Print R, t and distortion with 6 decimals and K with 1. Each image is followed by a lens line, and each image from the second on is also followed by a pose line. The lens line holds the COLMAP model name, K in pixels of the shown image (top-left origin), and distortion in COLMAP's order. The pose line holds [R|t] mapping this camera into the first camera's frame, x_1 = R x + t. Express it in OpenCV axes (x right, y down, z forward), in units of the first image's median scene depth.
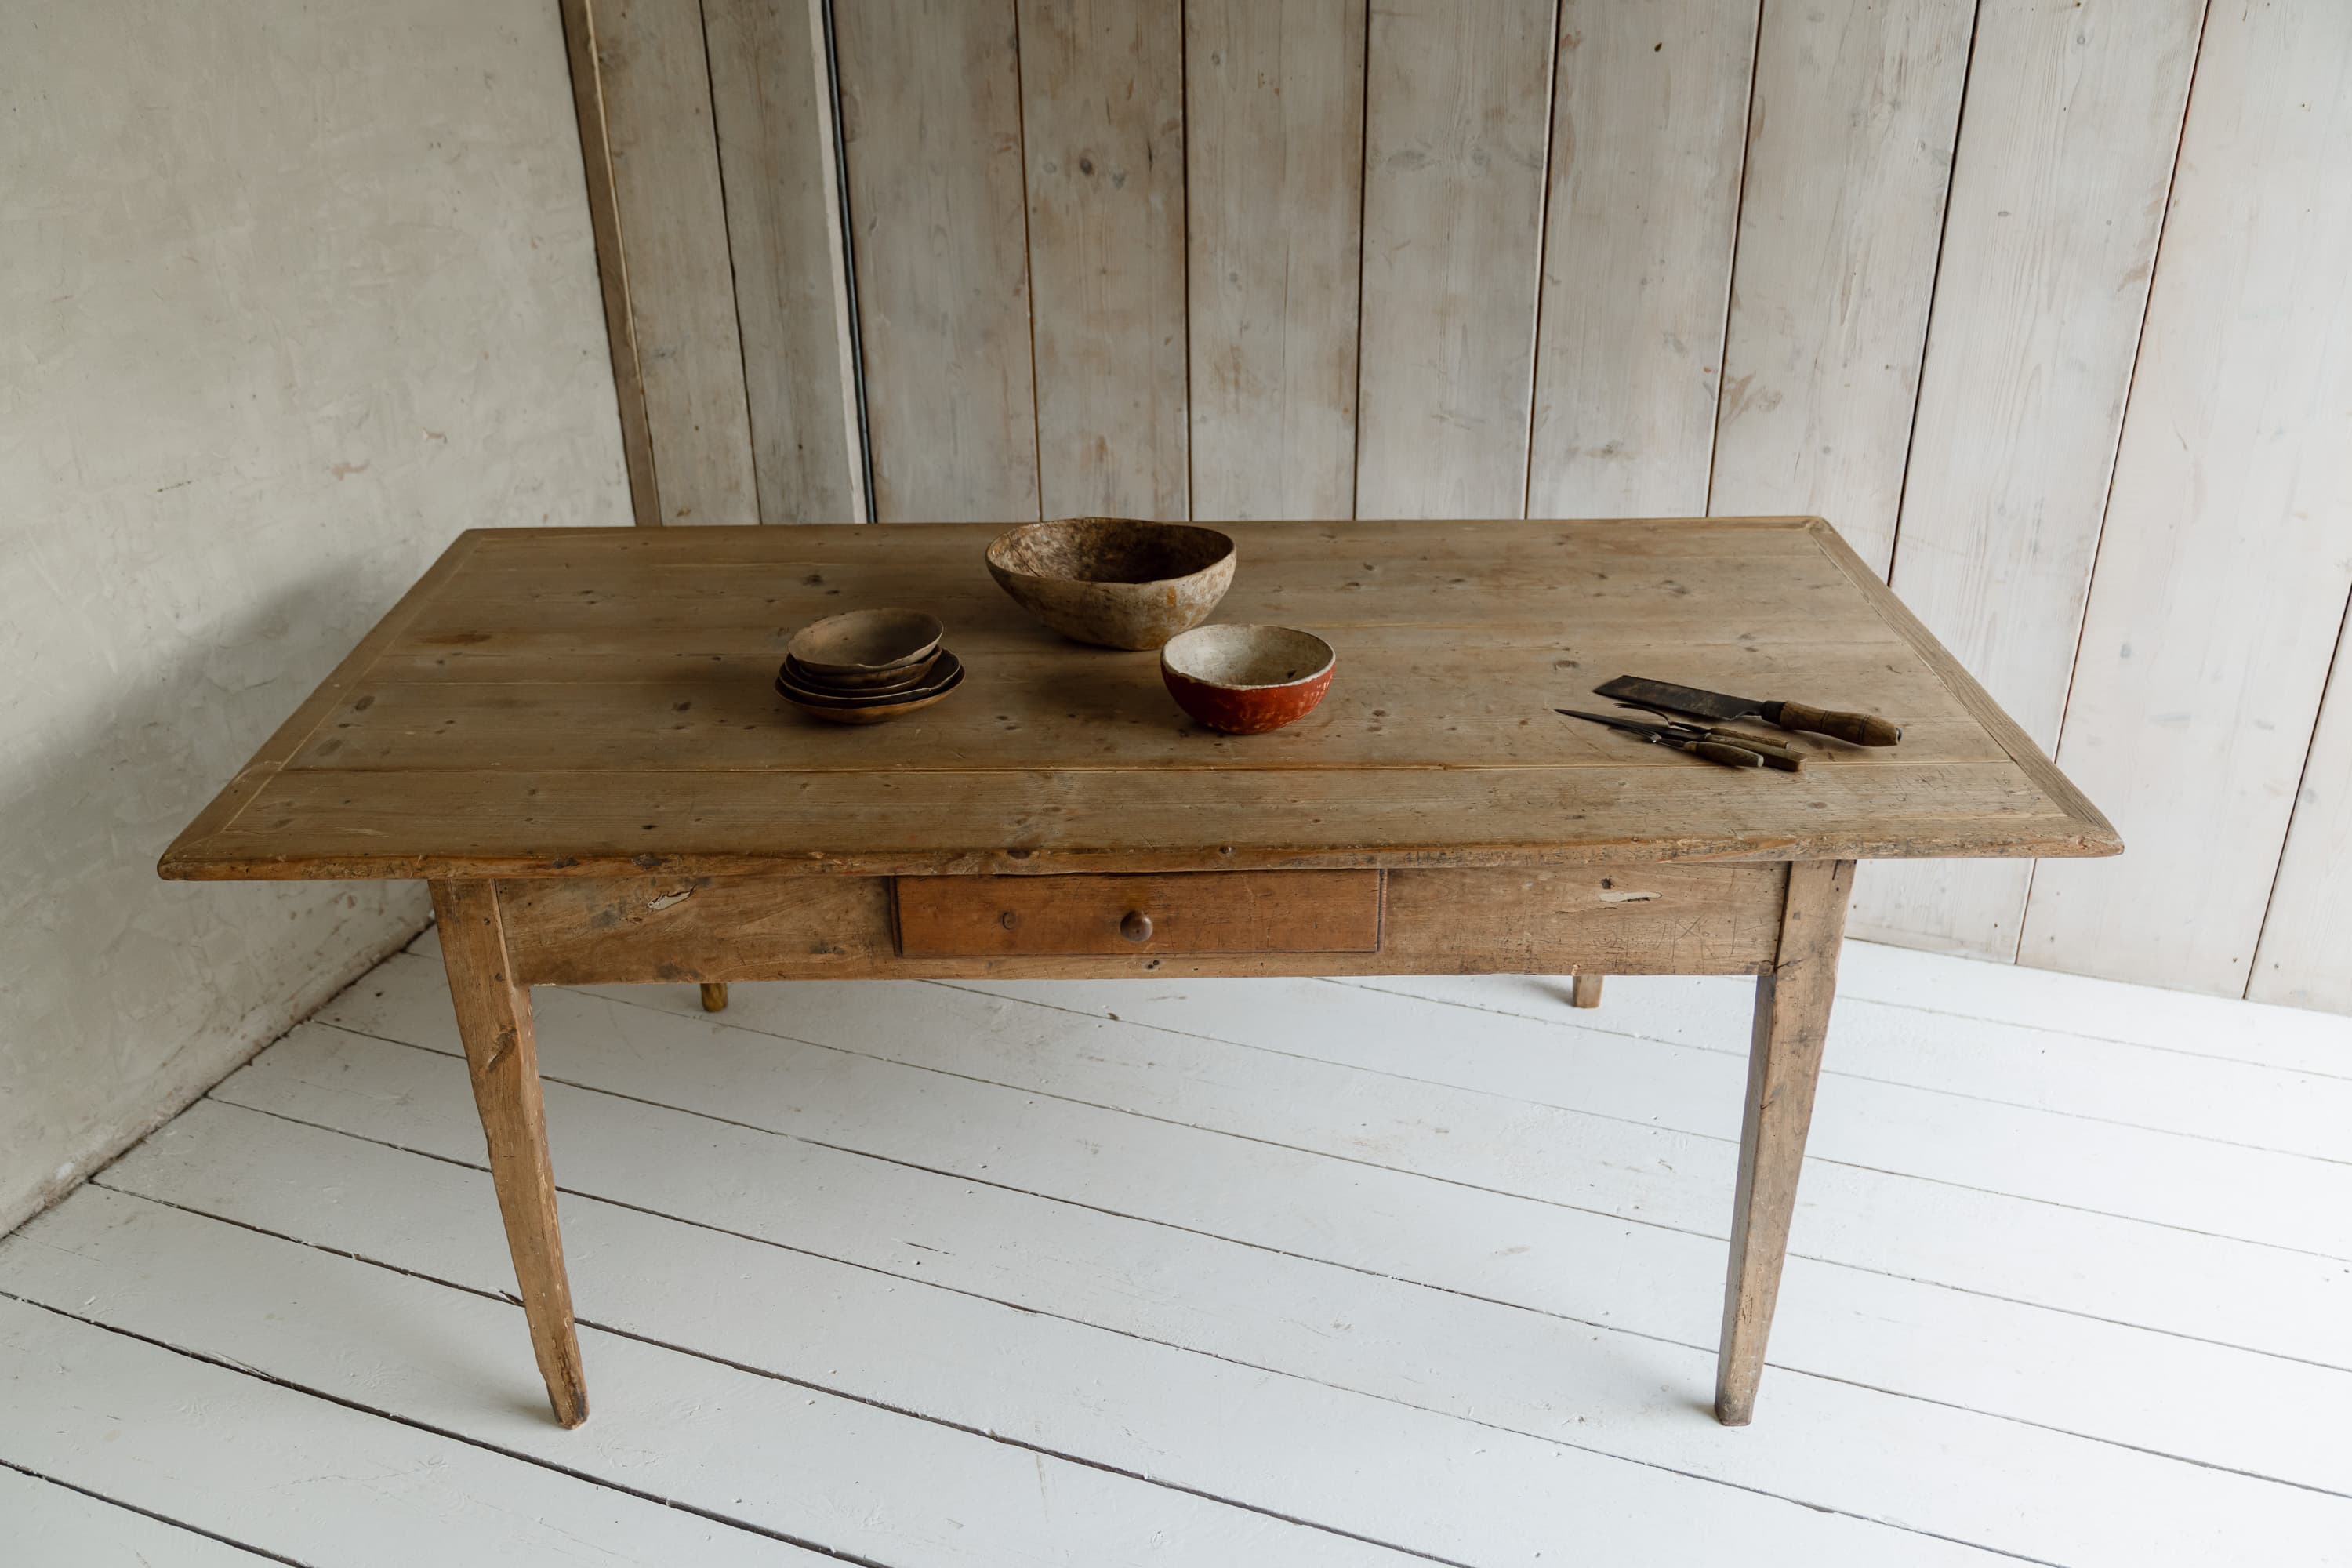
lens RADIAL K [[2013.3, 0, 1171.0], [0, 2013.3, 809.5], [0, 0, 1]] dist [-0.018404, 0.029645]
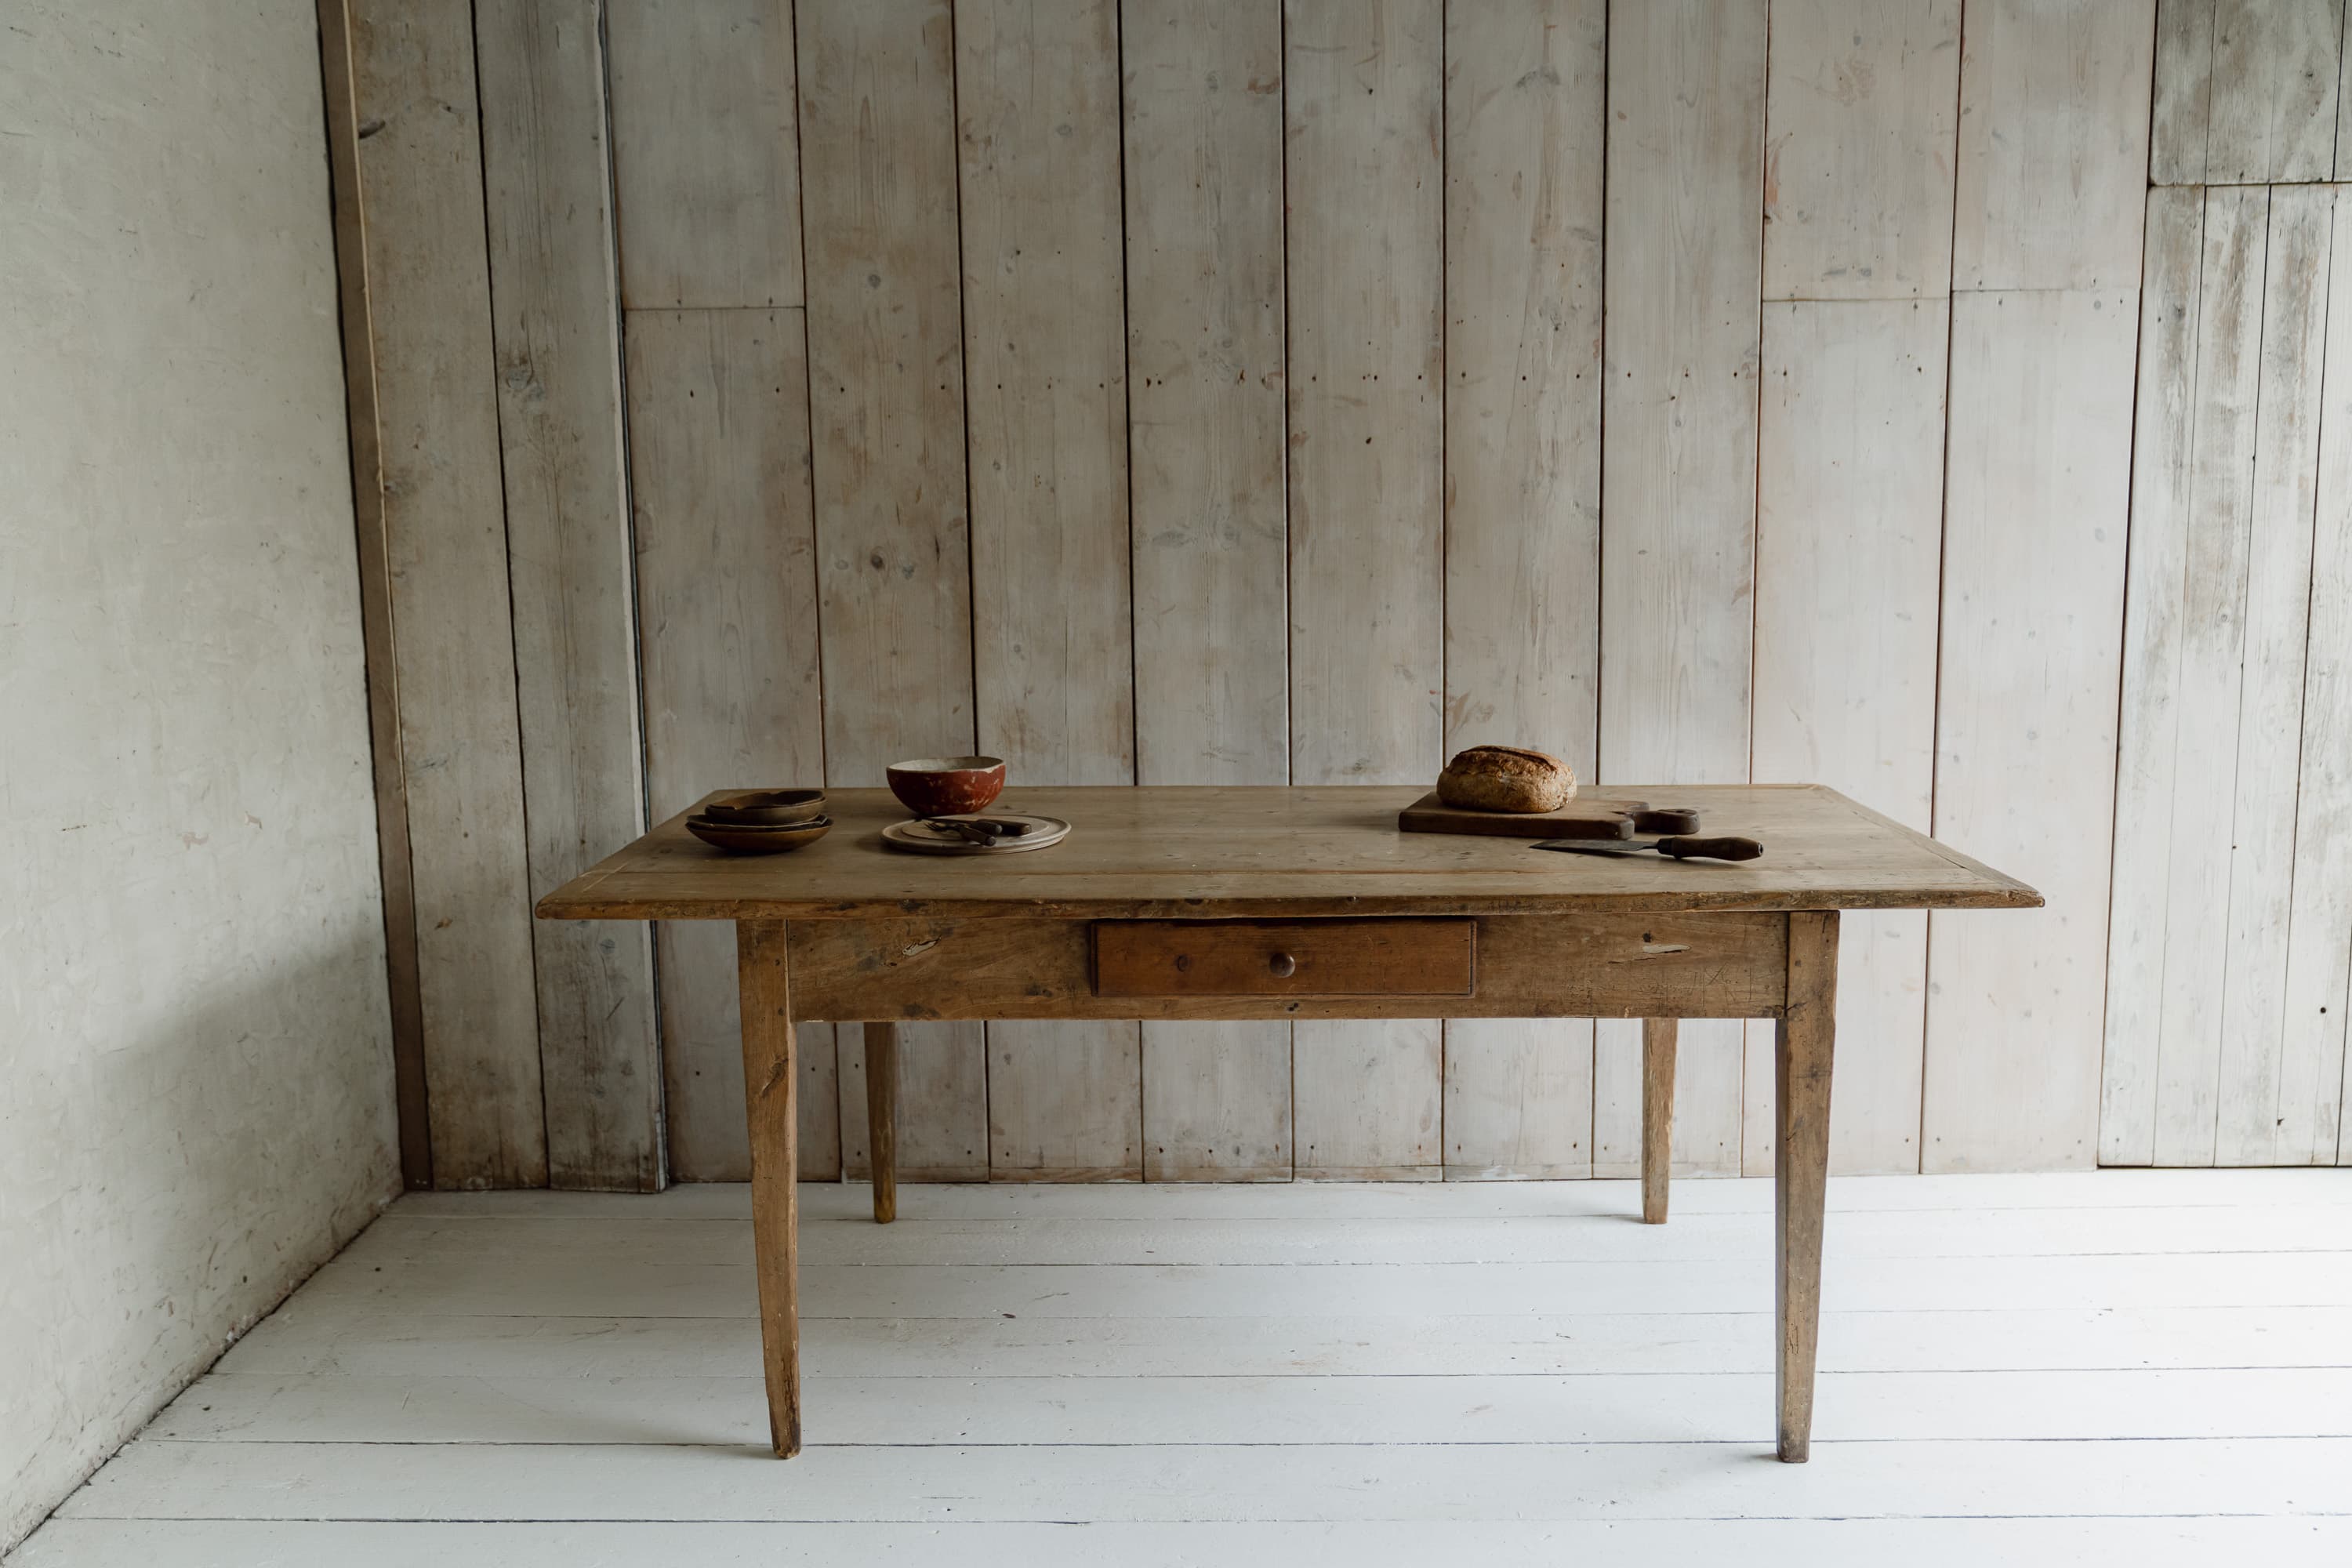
lens RADIAL K [[2101.5, 0, 1180.3], [0, 2101.5, 796.7], [0, 0, 1]] dist [-0.013808, 0.017590]
pose [[0.940641, -0.050681, 0.335597, -0.291153], [0.154262, 0.944596, -0.289728, 0.176429], [-0.302320, 0.324300, 0.896344, -0.066590]]
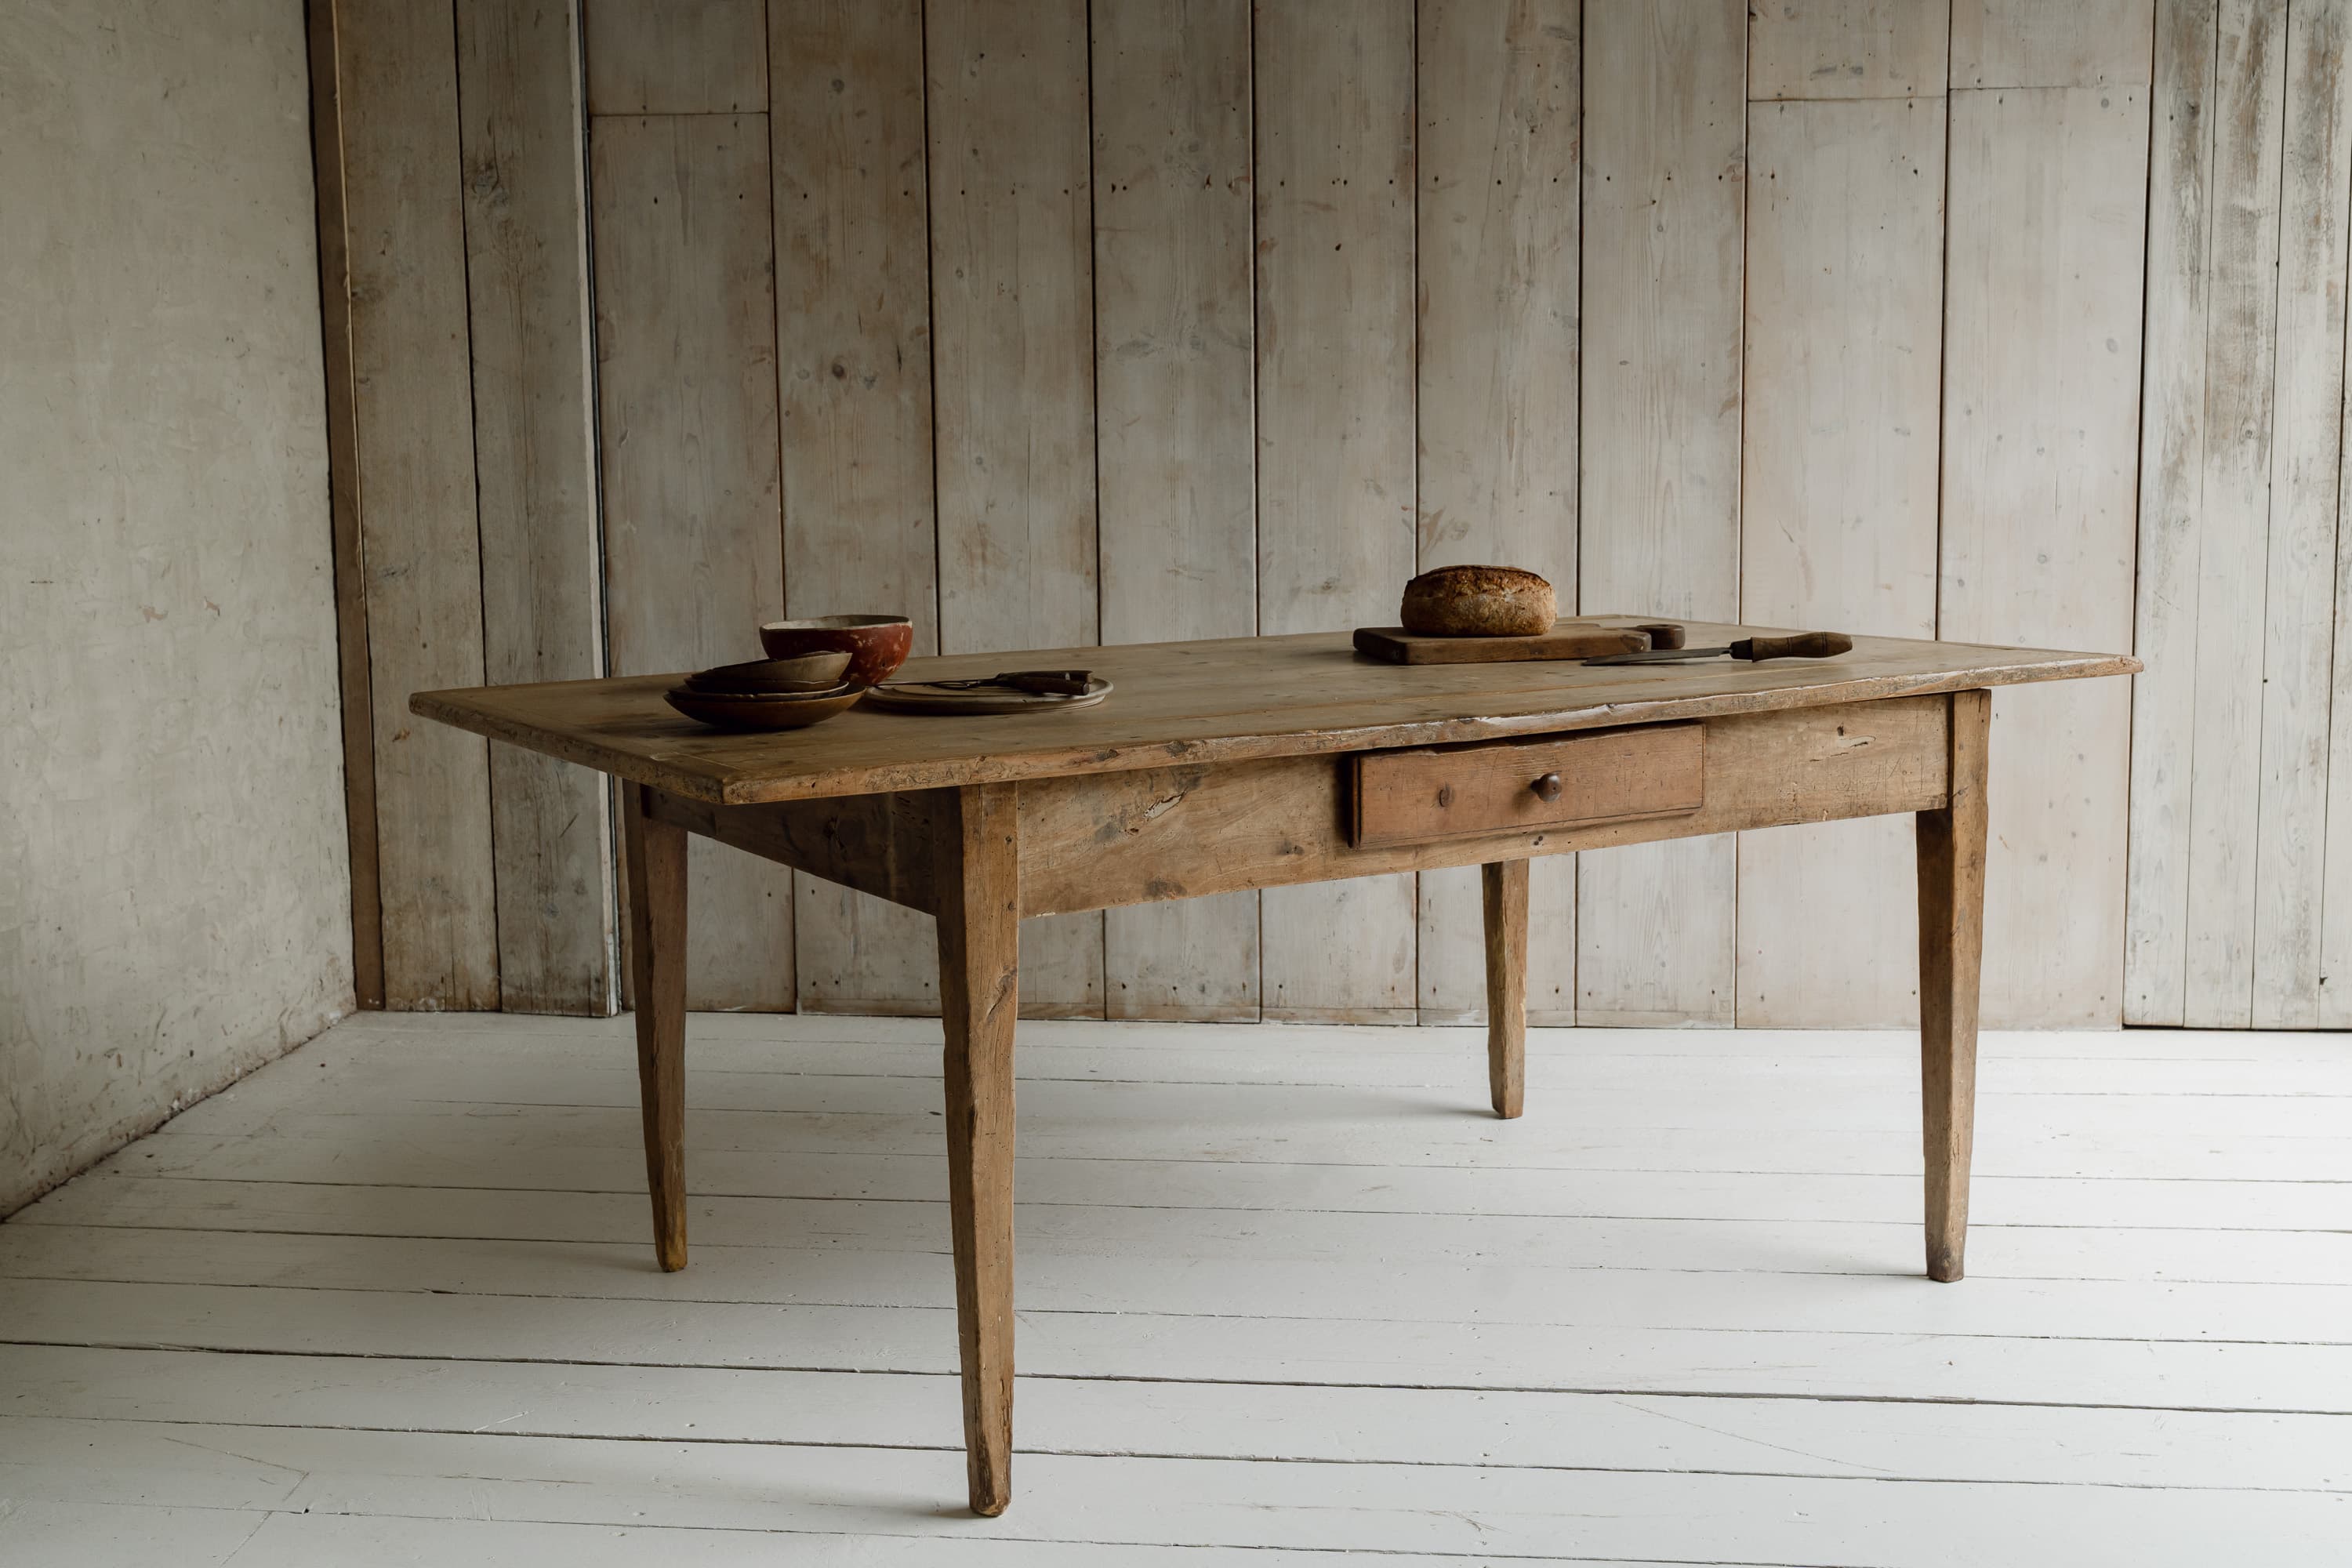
lens RADIAL K [[2623.7, 0, 1171.2], [0, 2623.7, 727.2], [0, 0, 1]] dist [-0.001555, 0.000000]
pose [[0.965529, -0.028162, 0.258767, -0.250677], [0.114464, 0.938787, -0.324925, 0.363761], [-0.233776, 0.343344, 0.909650, -0.297962]]
